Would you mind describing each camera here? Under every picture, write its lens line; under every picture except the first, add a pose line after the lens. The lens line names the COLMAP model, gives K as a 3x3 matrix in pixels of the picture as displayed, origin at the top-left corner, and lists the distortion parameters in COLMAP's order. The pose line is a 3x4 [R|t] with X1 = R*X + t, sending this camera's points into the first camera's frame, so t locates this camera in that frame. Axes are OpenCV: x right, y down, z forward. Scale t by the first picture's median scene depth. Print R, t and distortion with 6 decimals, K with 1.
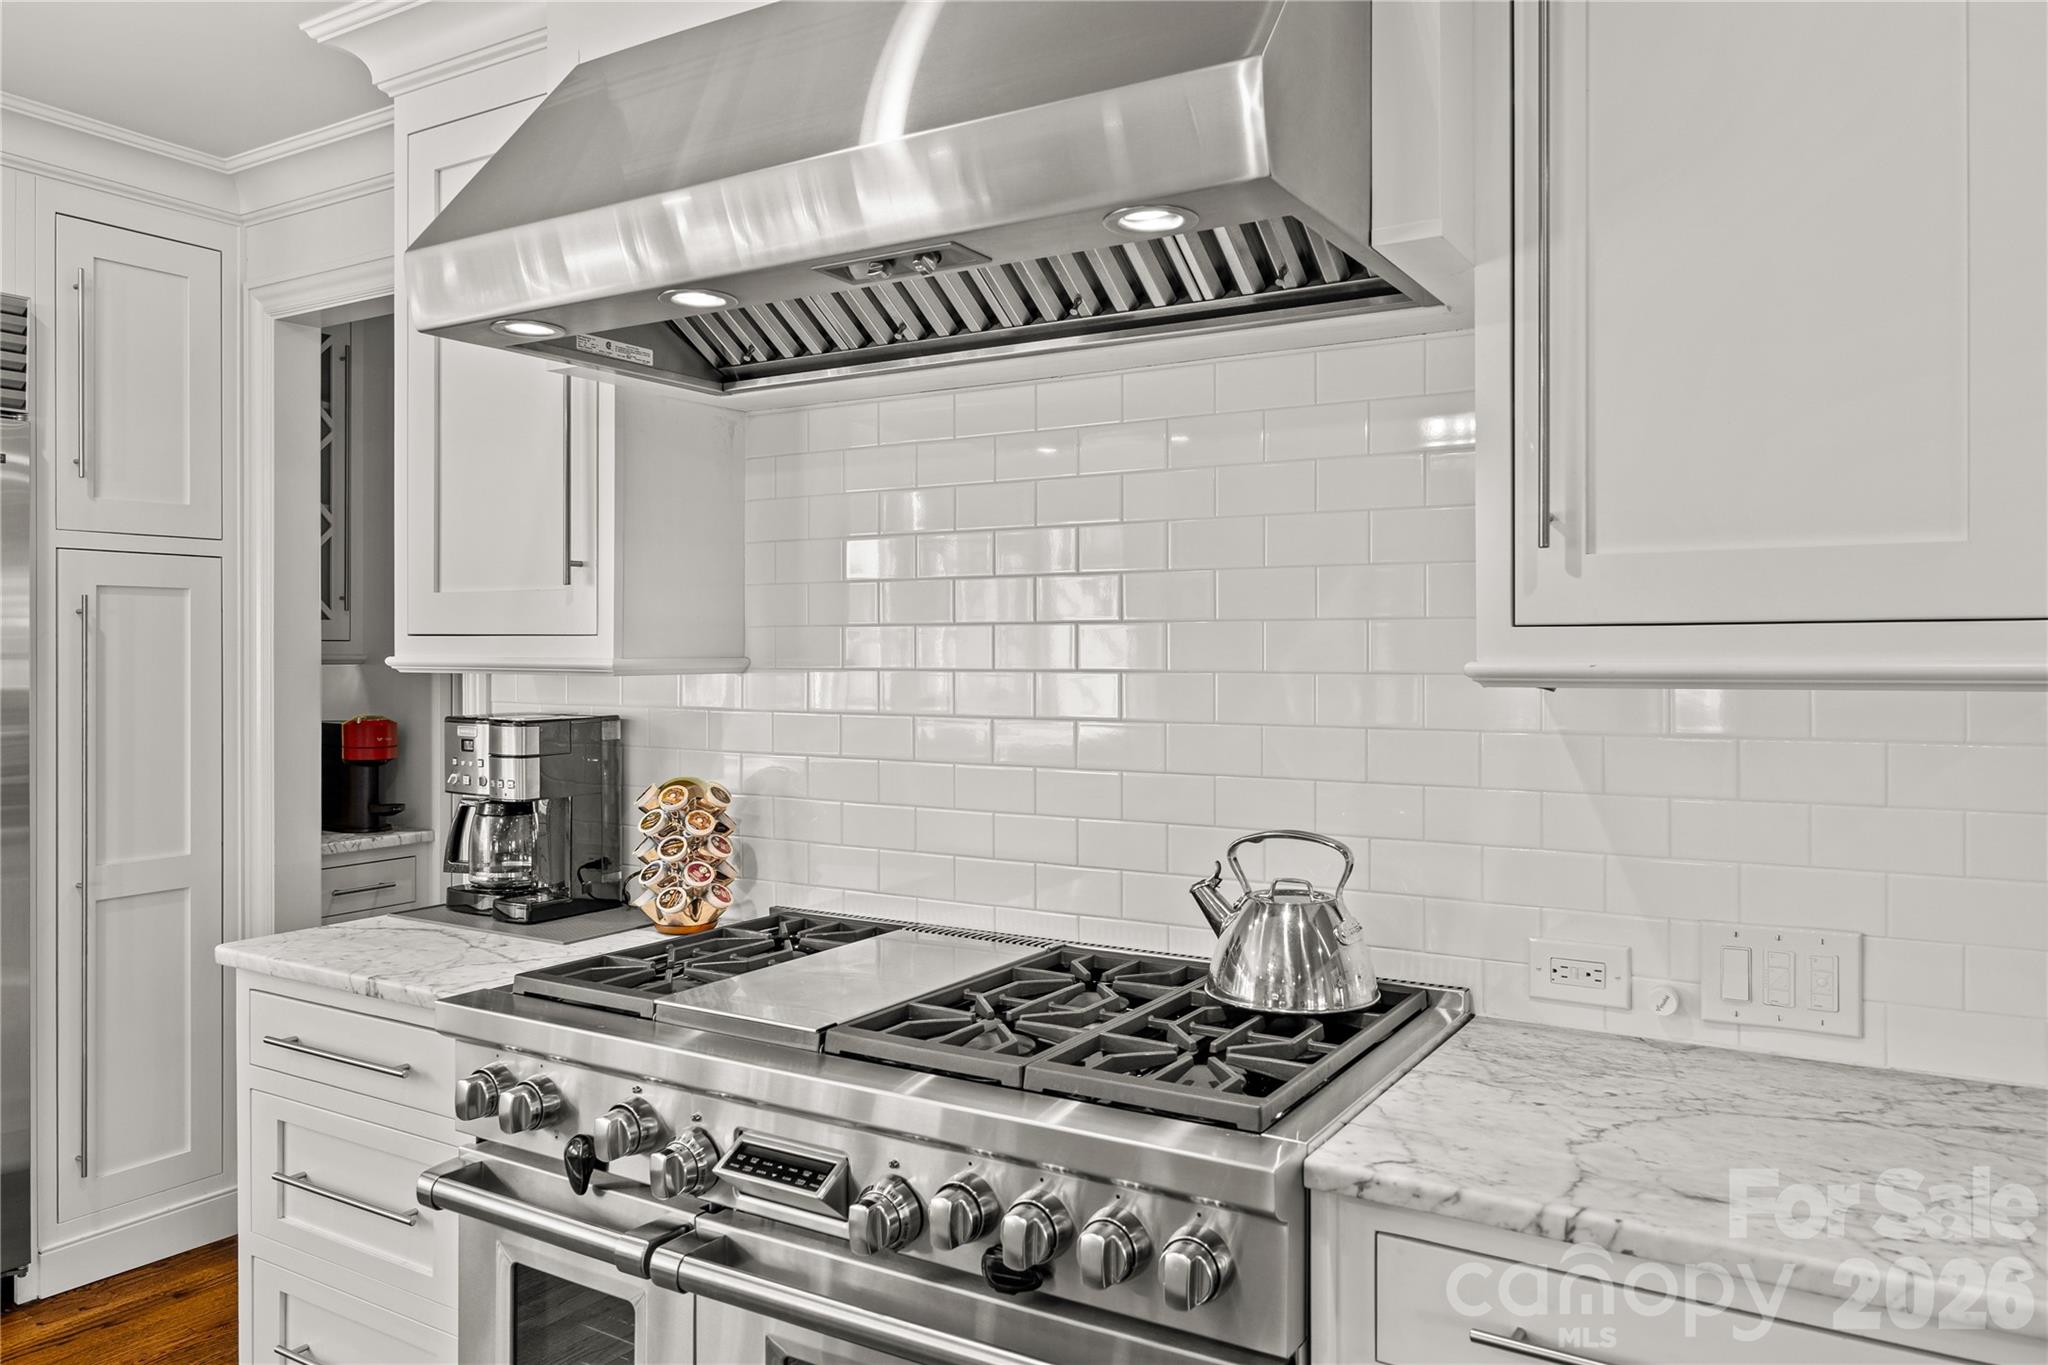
lens RADIAL K [[1441.4, 0, 1025.3], [0, 1441.4, 650.3], [0, 0, 1]] dist [-0.002339, -0.000258]
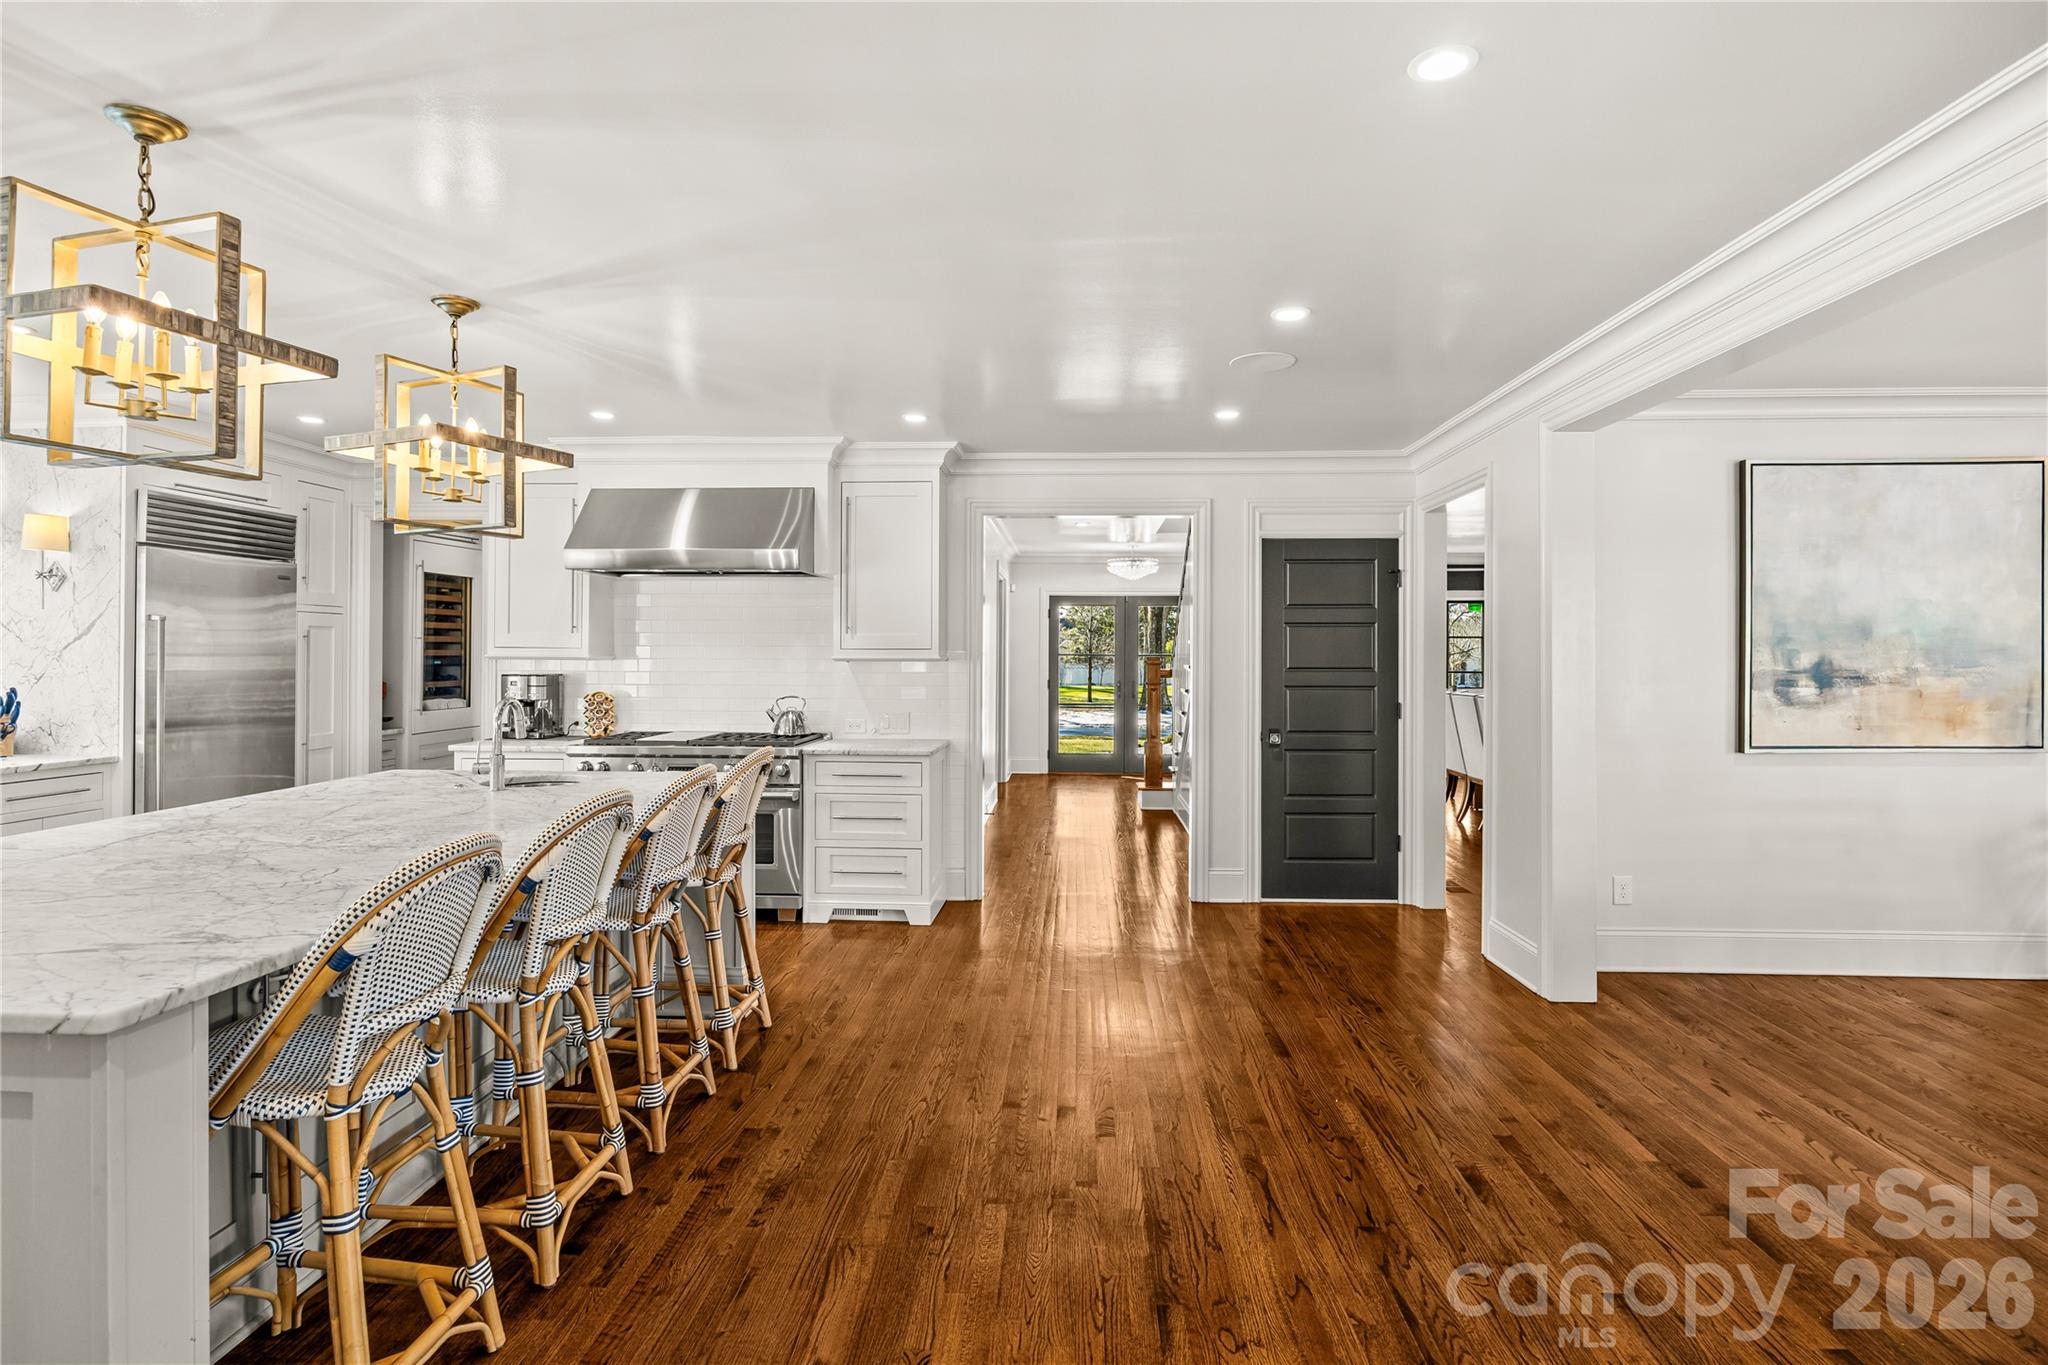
lens RADIAL K [[984.2, 0, 1049.7], [0, 984.2, 649.3], [0, 0, 1]] dist [-0.012179, -0.000412]
pose [[0.871555, 0.005771, 0.490264, -0.431505], [-0.003728, 0.999980, -0.005144, 0.000116], [-0.490284, 0.002656, 0.871559, -1.426677]]
